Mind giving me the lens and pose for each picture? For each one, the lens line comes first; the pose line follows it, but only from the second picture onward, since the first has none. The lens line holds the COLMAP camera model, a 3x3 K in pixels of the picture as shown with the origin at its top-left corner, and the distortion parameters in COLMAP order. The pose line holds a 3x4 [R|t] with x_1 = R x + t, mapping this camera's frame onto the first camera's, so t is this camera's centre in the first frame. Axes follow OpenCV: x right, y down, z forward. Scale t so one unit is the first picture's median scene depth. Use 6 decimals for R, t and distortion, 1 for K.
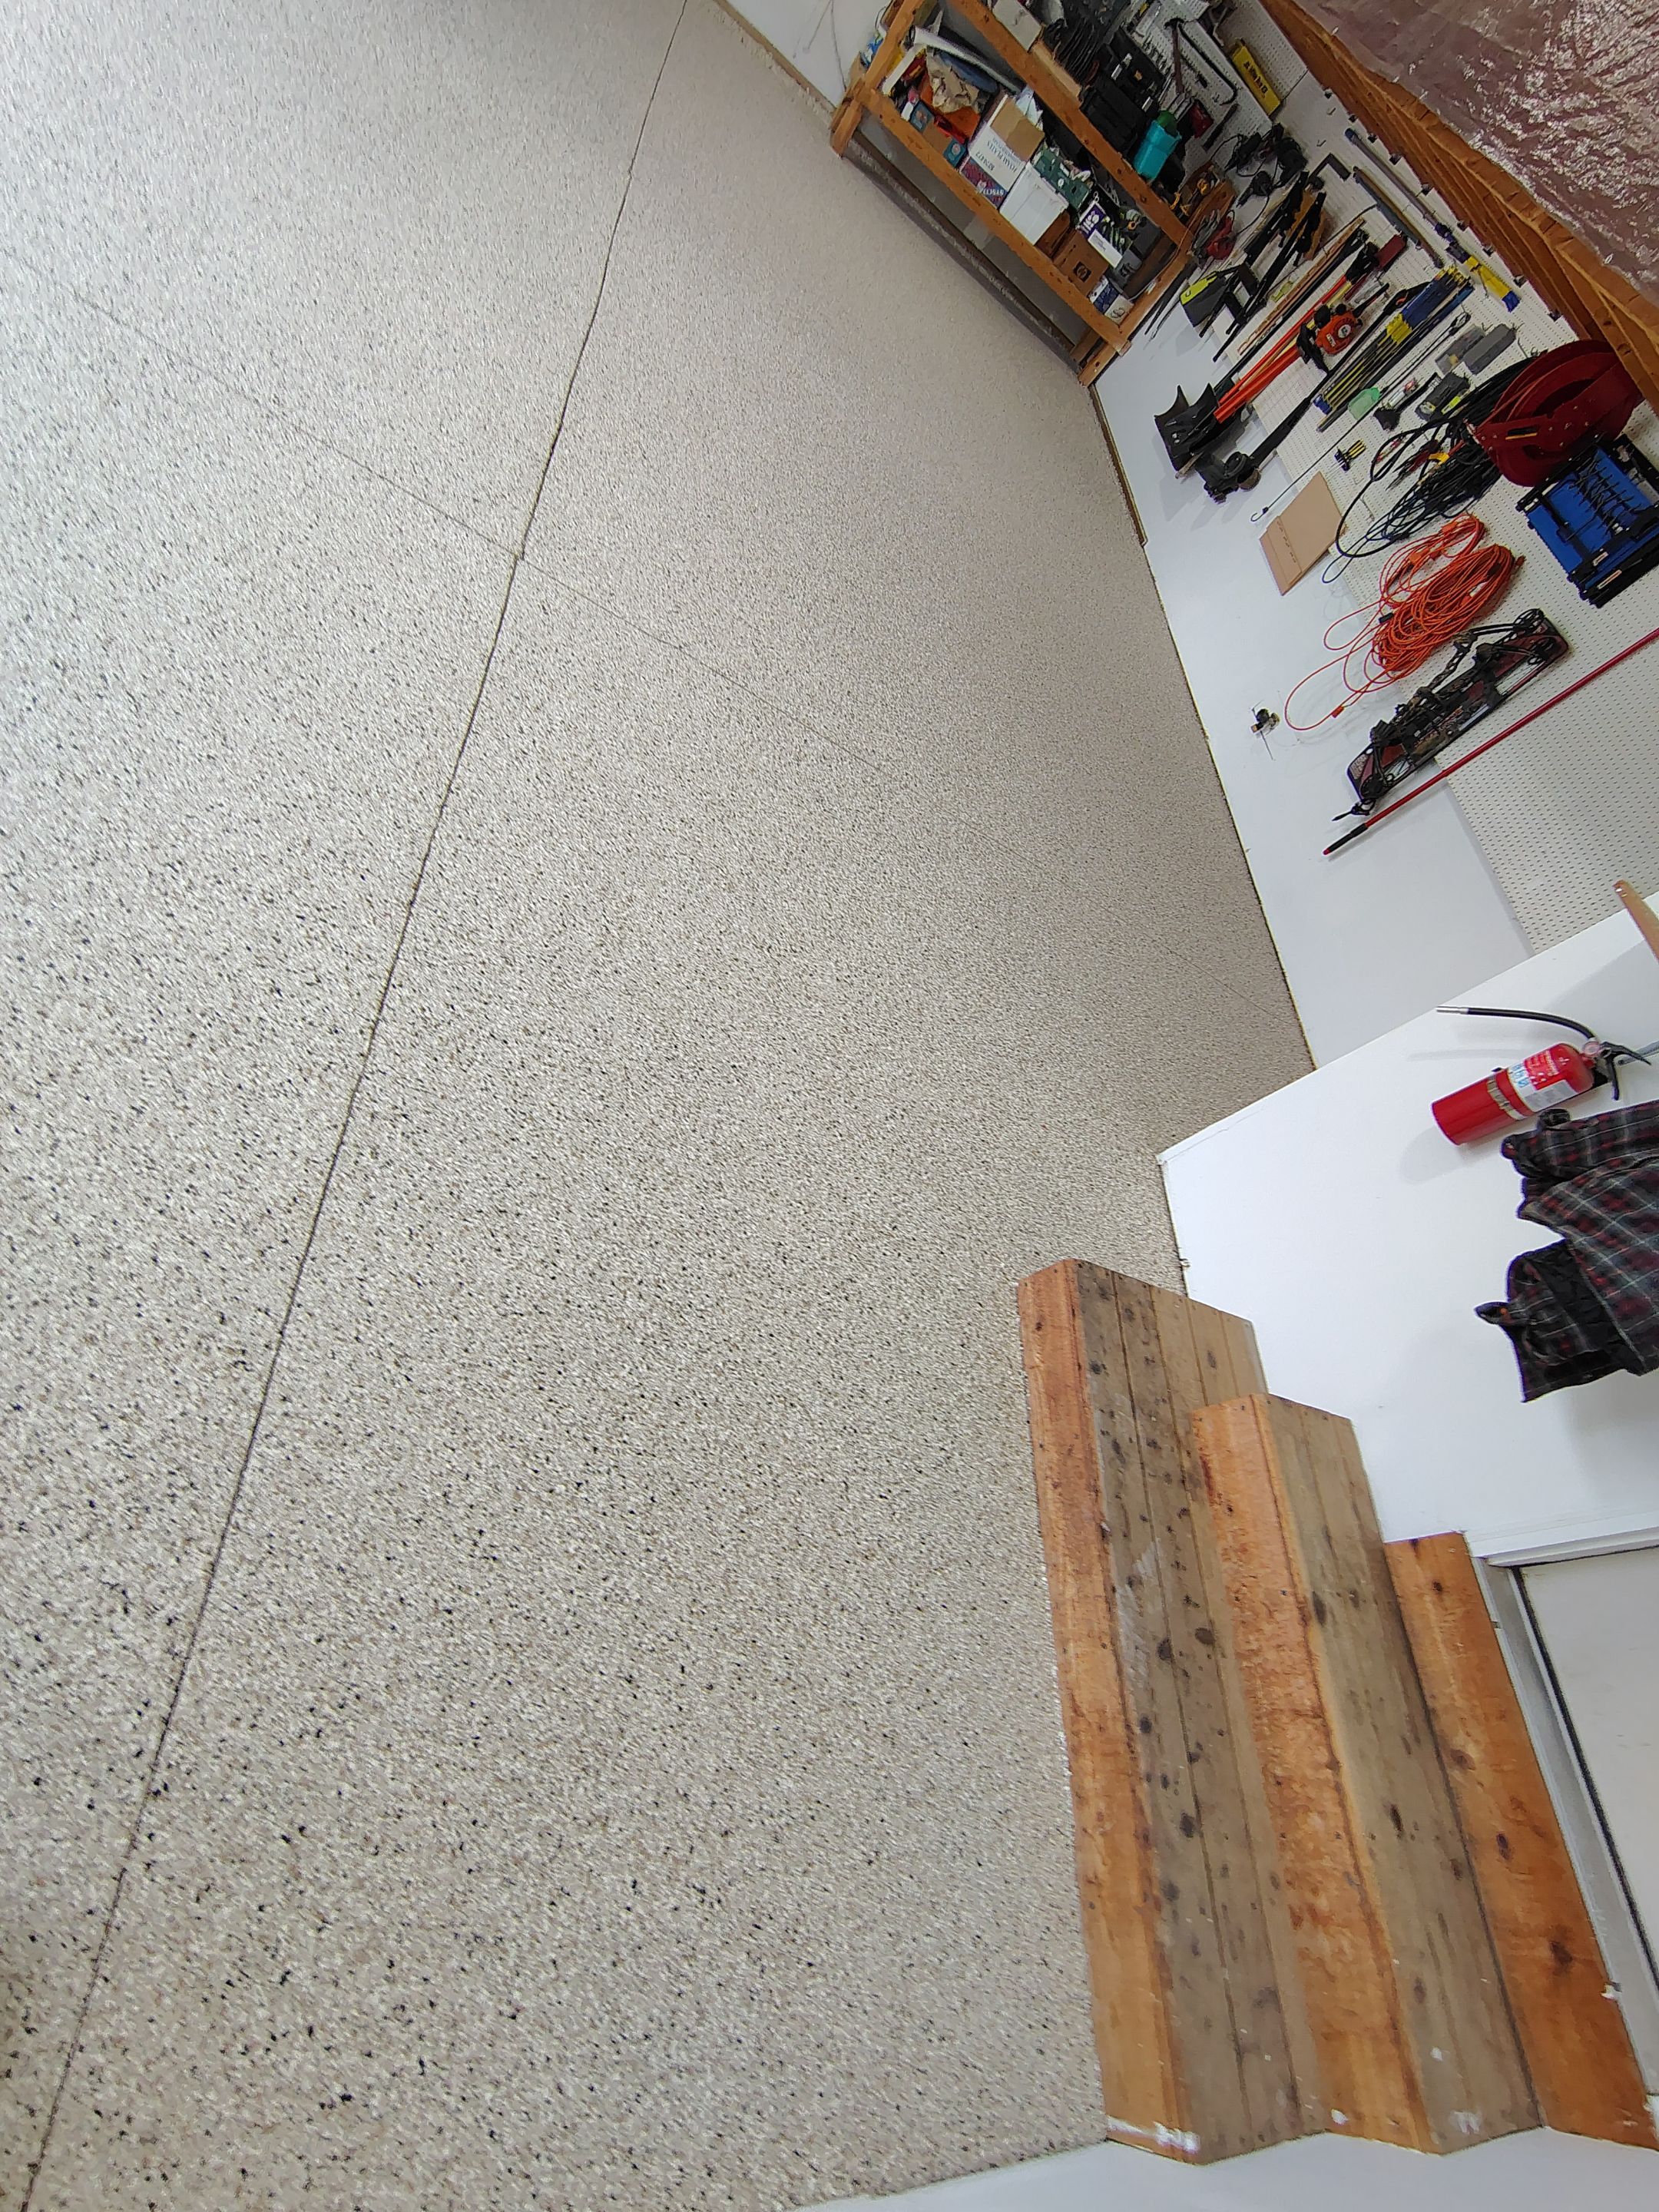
lens RADIAL K [[1021.9, 0, 808.3], [0, 1021.9, 1089.9], [0, 0, 1]] dist [-0.006530, 0.000879]
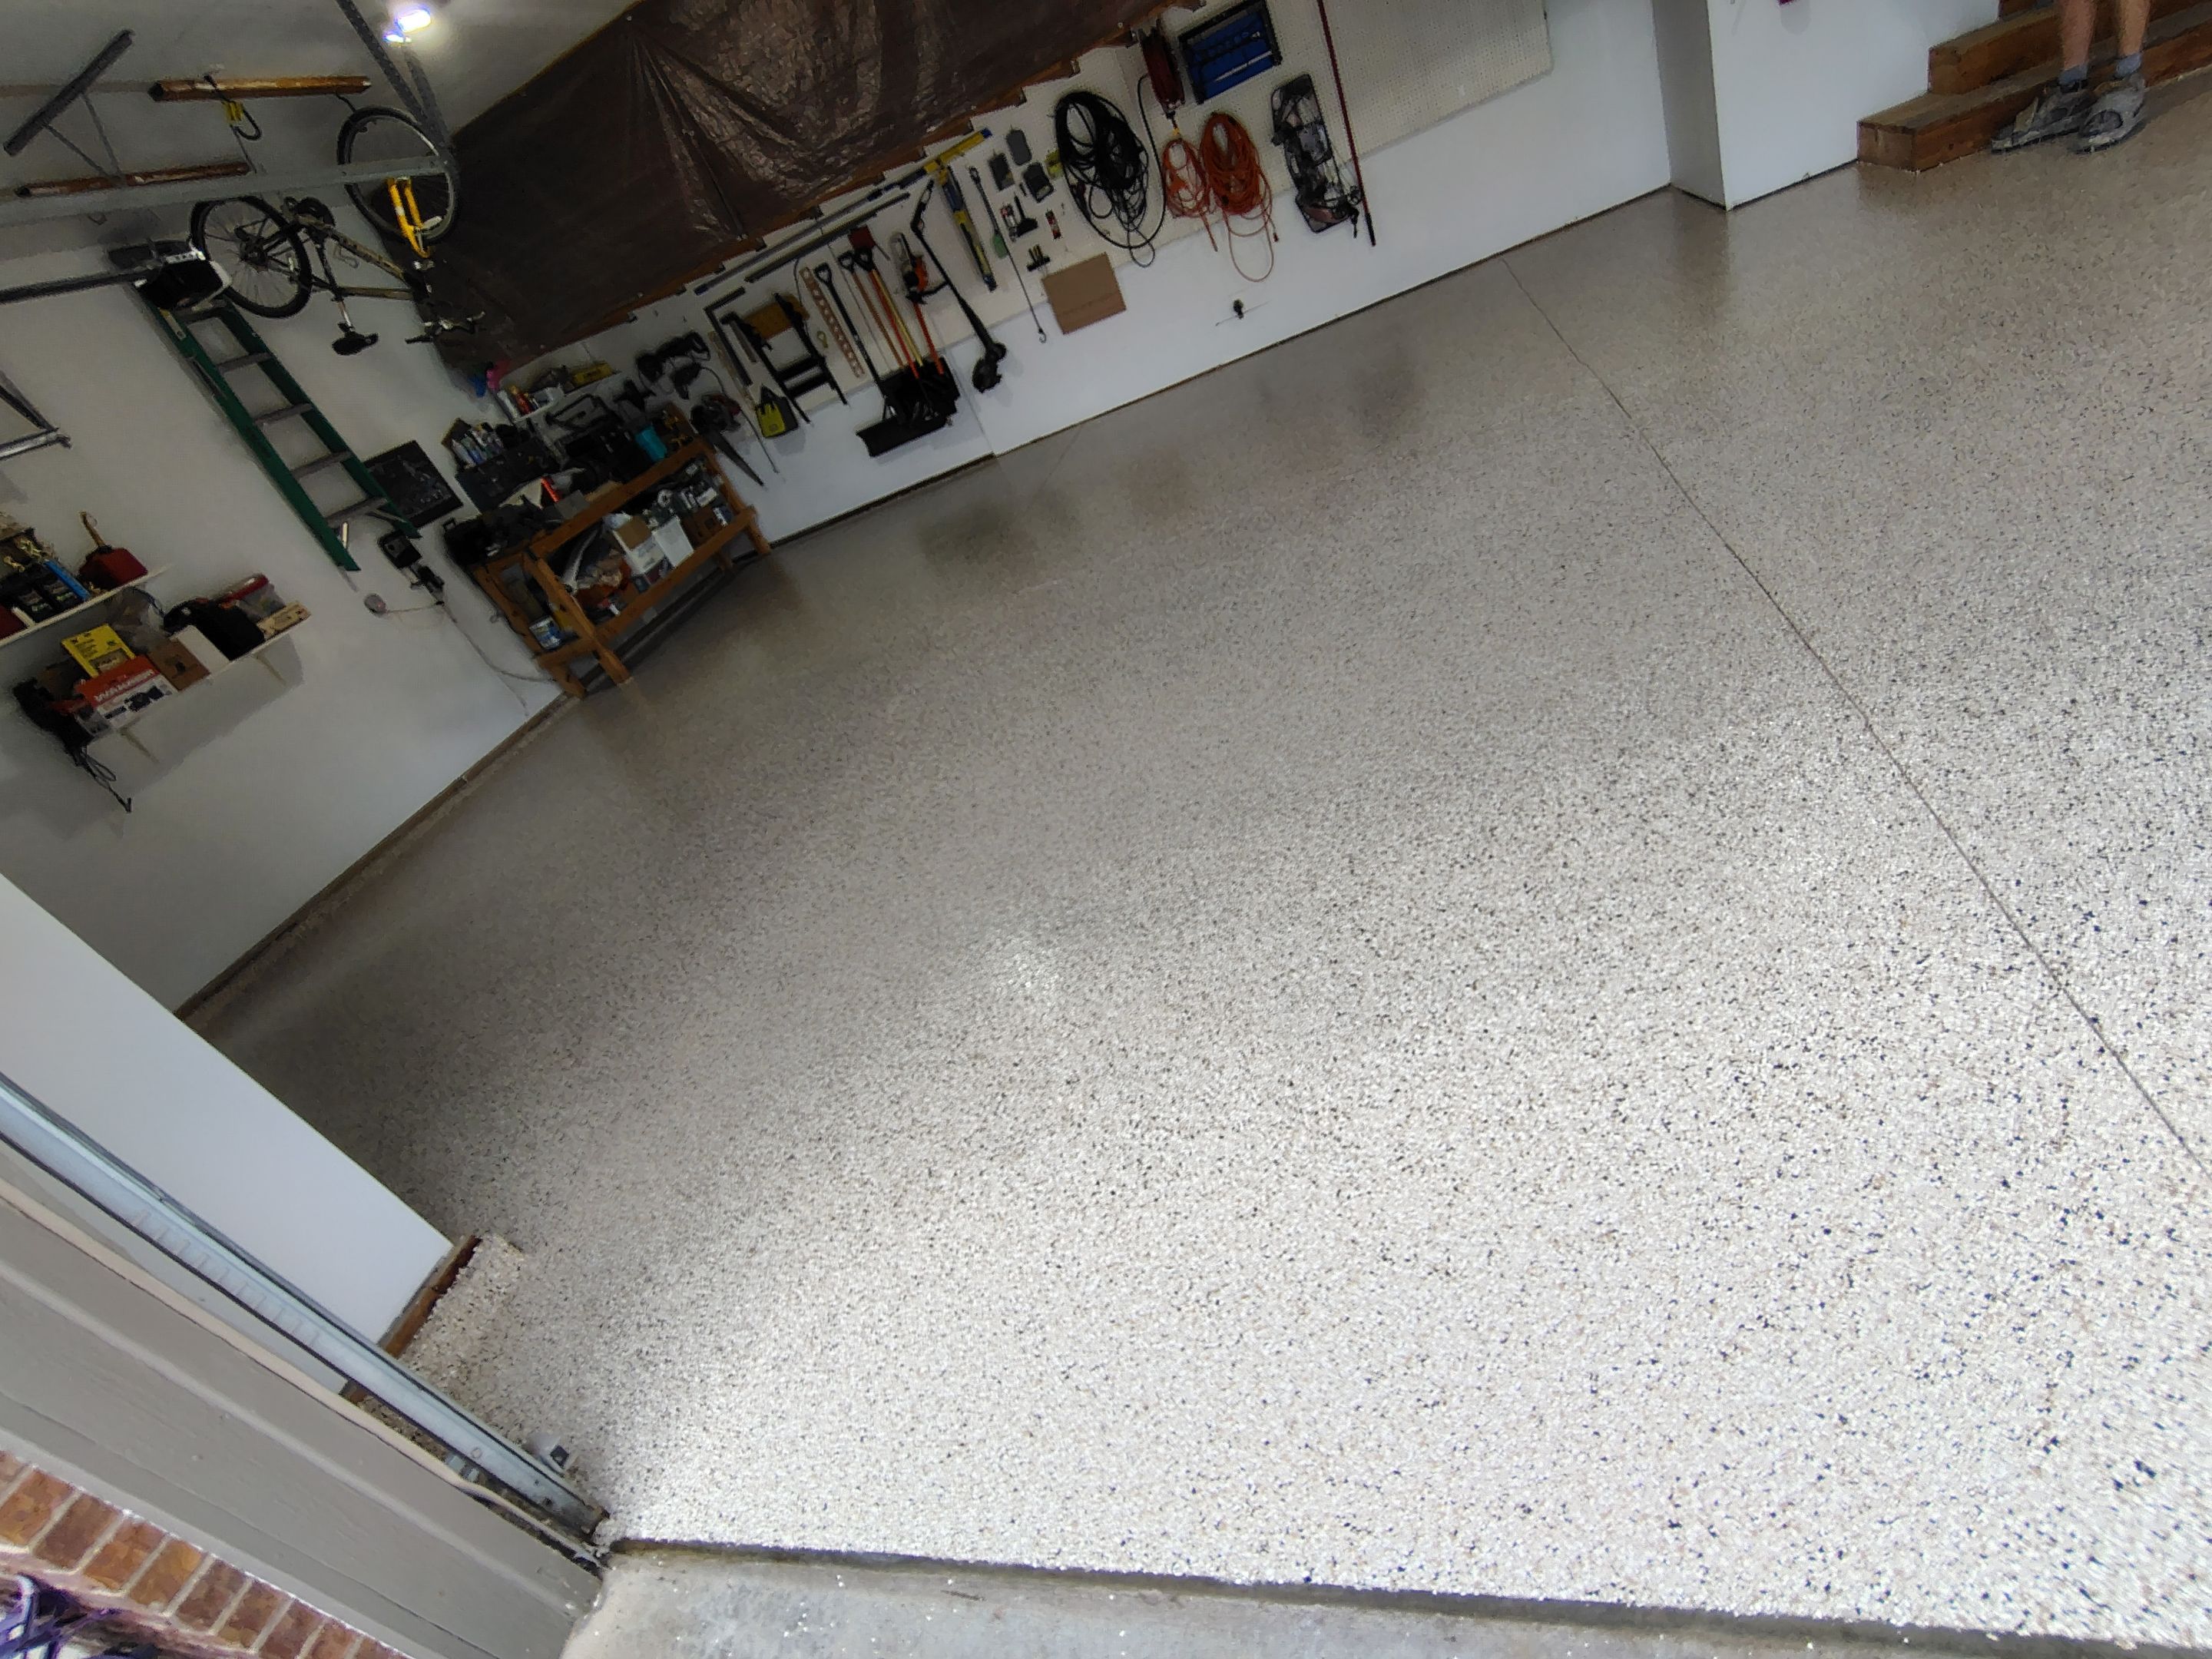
lens RADIAL K [[1021.9, 0, 1093.0], [0, 1021.9, 847.3], [0, 0, 1]] dist [-0.006530, 0.000879]
pose [[-0.076548, -0.938069, 0.337886, -2.215248], [0.986203, -0.021347, 0.164159, -2.466367], [-0.146780, 0.345790, 0.926760, -0.113695]]
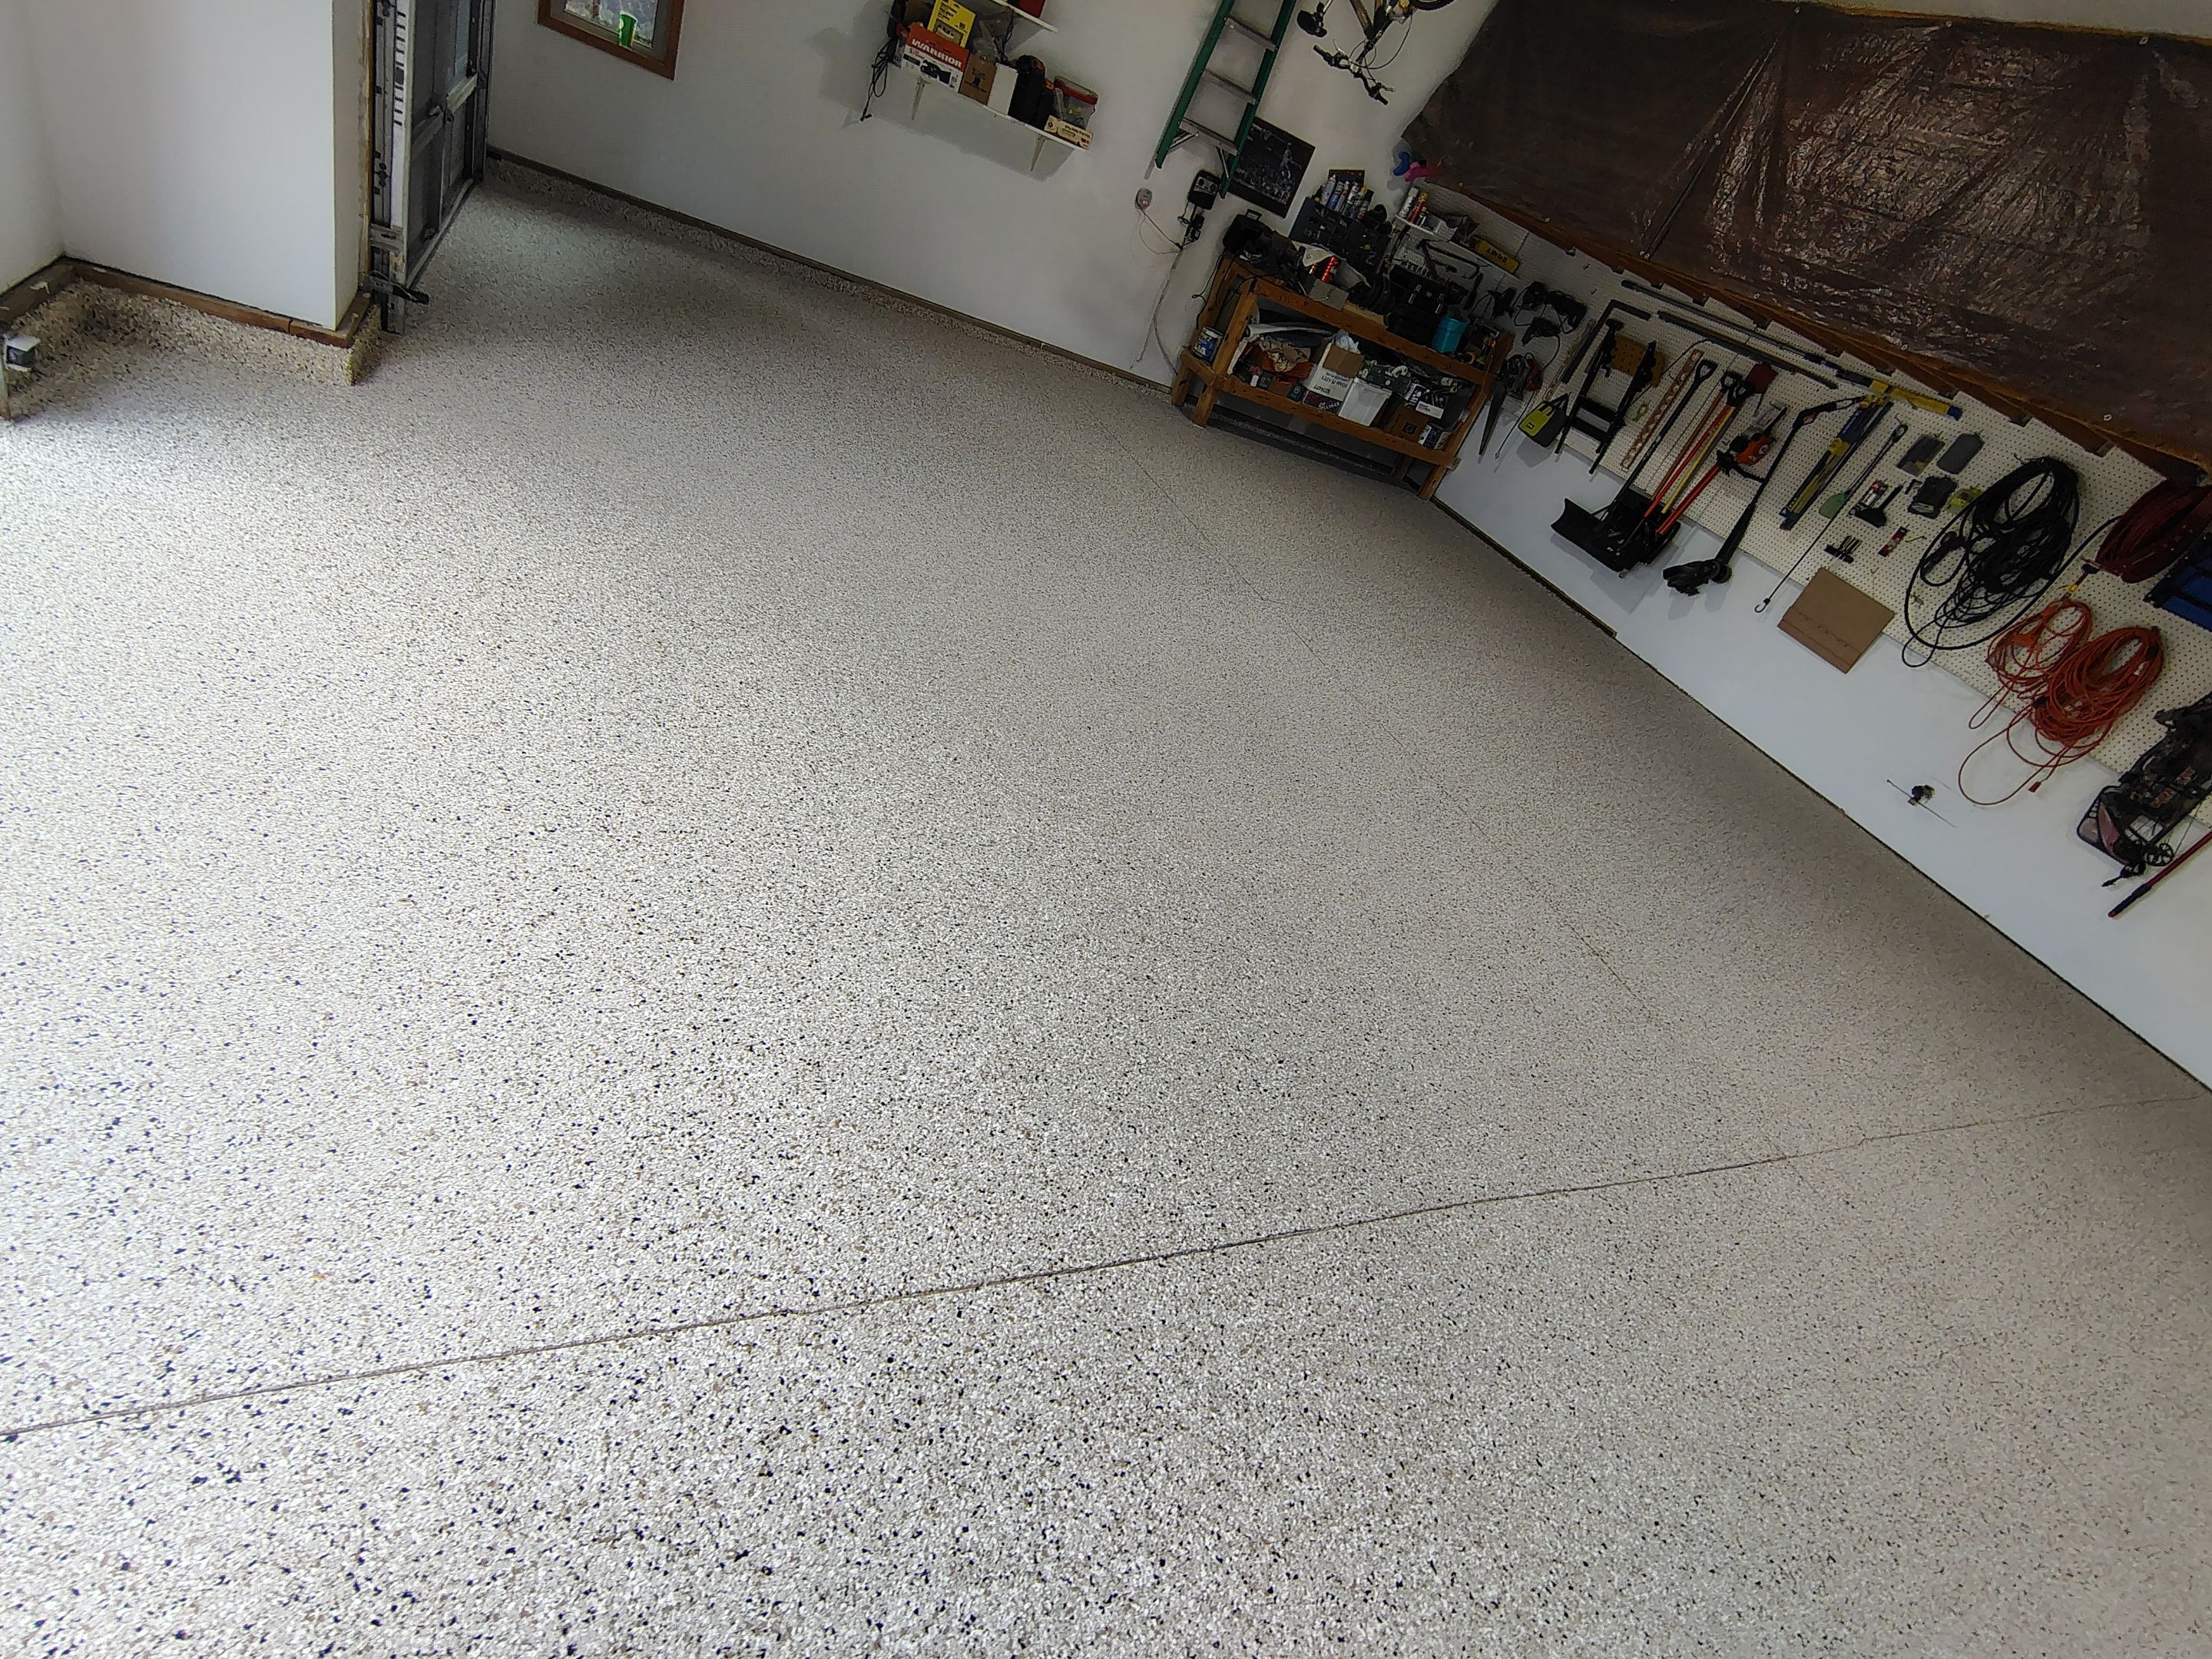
lens RADIAL K [[1021.9, 0, 1101.1], [0, 1021.9, 817.5], [0, 0, 1]] dist [-0.006530, 0.000879]
pose [[0.921207, -0.376472, 0.098222, -1.411064], [0.388590, 0.902849, -0.184014, -1.446245], [-0.019404, 0.207683, 0.978004, -0.095305]]
